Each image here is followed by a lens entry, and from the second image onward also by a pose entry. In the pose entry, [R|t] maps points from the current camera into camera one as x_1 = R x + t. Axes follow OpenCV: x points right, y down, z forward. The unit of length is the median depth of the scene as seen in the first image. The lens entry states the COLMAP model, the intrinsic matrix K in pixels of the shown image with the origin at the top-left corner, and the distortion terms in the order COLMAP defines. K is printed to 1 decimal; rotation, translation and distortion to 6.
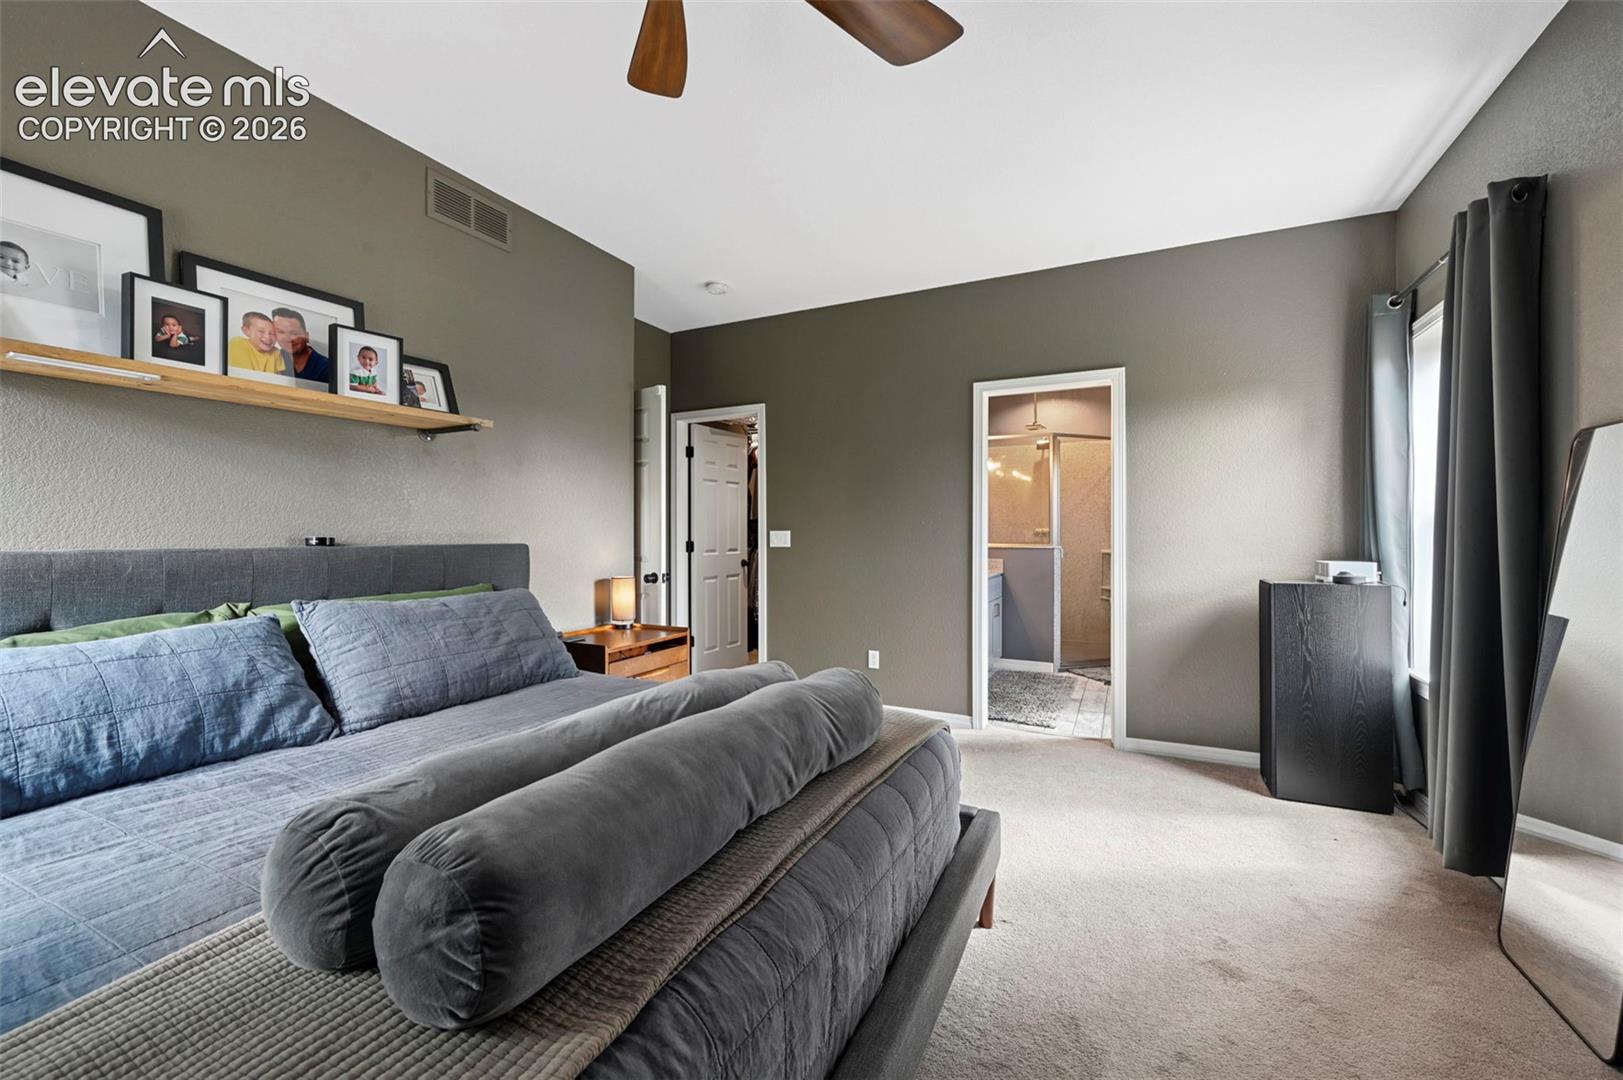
lens RADIAL K [[666.0, 0, 811.5], [0, 666.0, 540.0], [0, 0, 1]] dist [0.001107, 0.000146]
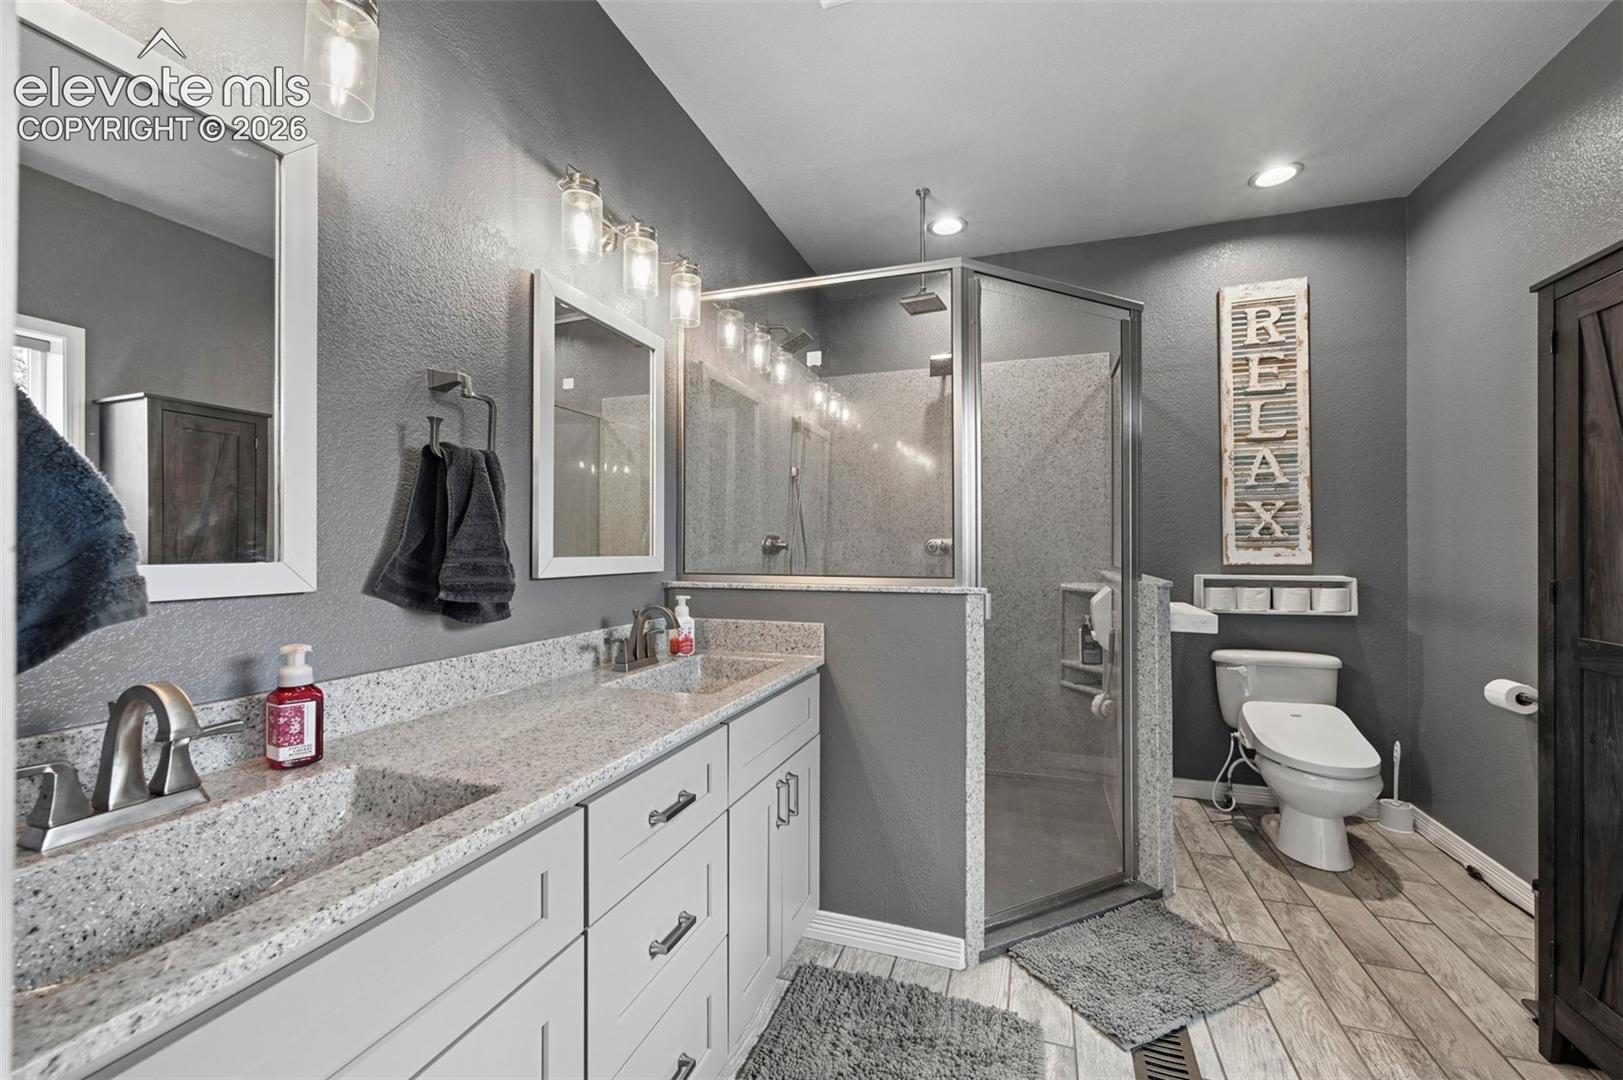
lens RADIAL K [[666.0, 0, 811.5], [0, 666.0, 540.0], [0, 0, 1]] dist [0.001107, 0.000146]
pose [[0.992421, 0.003522, 0.122831, 0.210140], [-0.001026, 0.999792, -0.020374, -0.007108], [-0.122878, 0.020094, 0.992218, 0.578452]]
